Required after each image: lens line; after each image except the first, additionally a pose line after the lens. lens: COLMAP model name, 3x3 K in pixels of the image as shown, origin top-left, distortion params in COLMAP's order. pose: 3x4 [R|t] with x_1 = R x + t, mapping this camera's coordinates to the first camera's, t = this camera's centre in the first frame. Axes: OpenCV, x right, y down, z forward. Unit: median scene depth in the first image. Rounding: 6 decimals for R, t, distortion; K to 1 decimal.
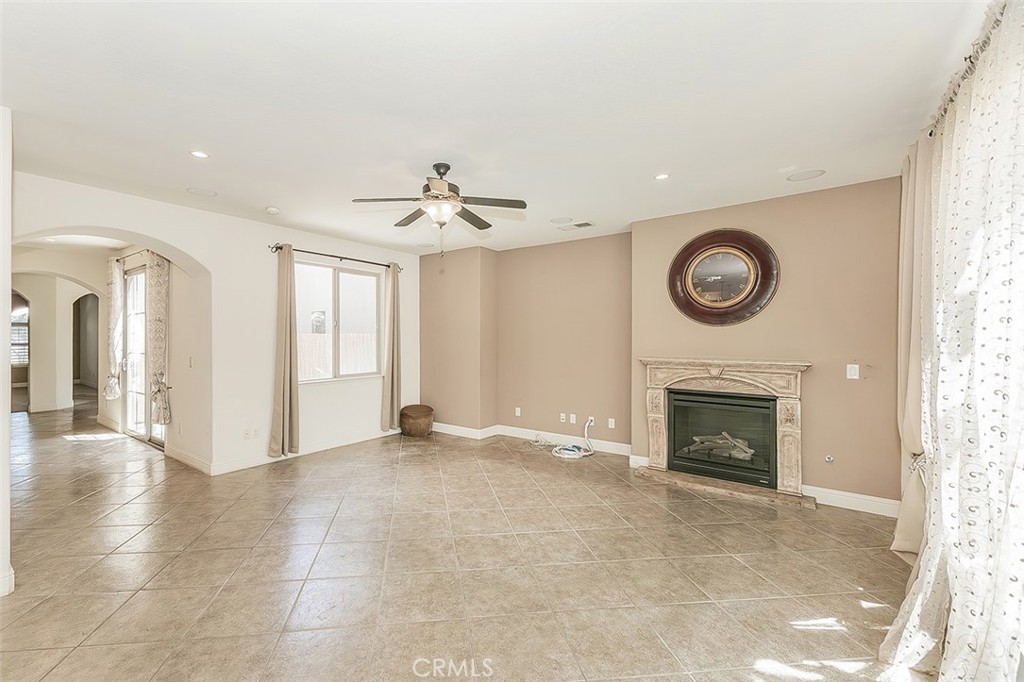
lens RADIAL K [[453.6, 0, 511.7], [0, 453.6, 338.8], [0, 0, 1]] dist [0.007853, 0.000163]
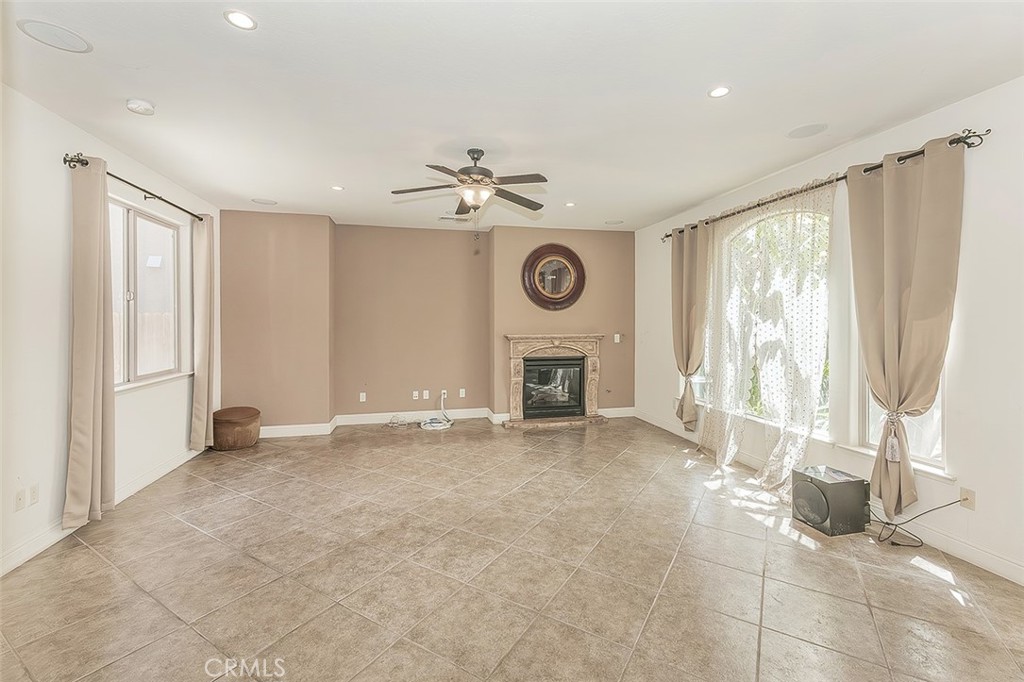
lens RADIAL K [[419.3, 0, 544.8], [0, 419.3, 321.2], [0, 0, 1]] dist [-0.000935, -0.000035]
pose [[0.600967, -0.001652, 0.799272, -0.603848], [0.005030, 0.999986, -0.001715, 0.006443], [-0.799258, 0.005051, 0.600967, 0.219872]]
